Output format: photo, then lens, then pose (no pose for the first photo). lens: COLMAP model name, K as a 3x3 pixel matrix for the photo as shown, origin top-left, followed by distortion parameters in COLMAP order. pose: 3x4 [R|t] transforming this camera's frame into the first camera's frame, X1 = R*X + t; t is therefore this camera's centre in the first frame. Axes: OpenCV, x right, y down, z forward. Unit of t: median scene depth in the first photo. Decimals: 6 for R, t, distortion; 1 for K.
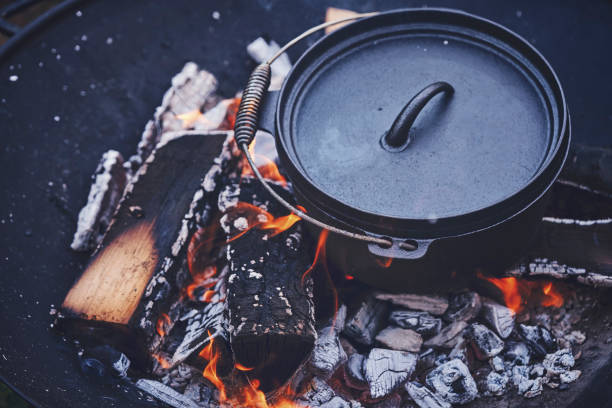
lens RADIAL K [[1833.6, 0, 306.0], [0, 1833.6, 204.0], [0, 0, 1]] dist [-0.146503, -2.269138]
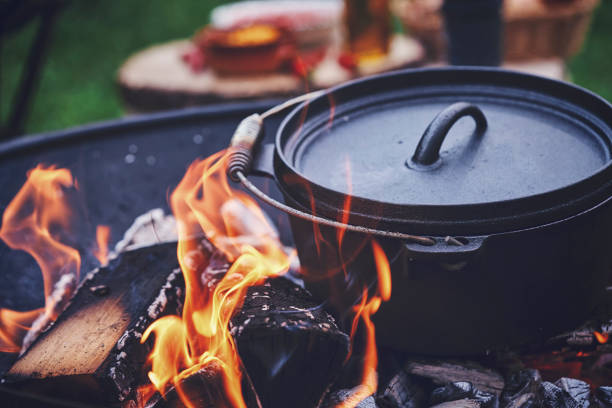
lens RADIAL K [[1833.6, 0, 306.0], [0, 1833.6, 204.0], [0, 0, 1]] dist [-0.146503, -2.269138]
pose [[0.997292, -0.030140, 0.067078, -0.057906], [0.056341, 0.899367, -0.433548, 0.328996], [-0.047260, 0.436153, 0.898630, 0.283142]]
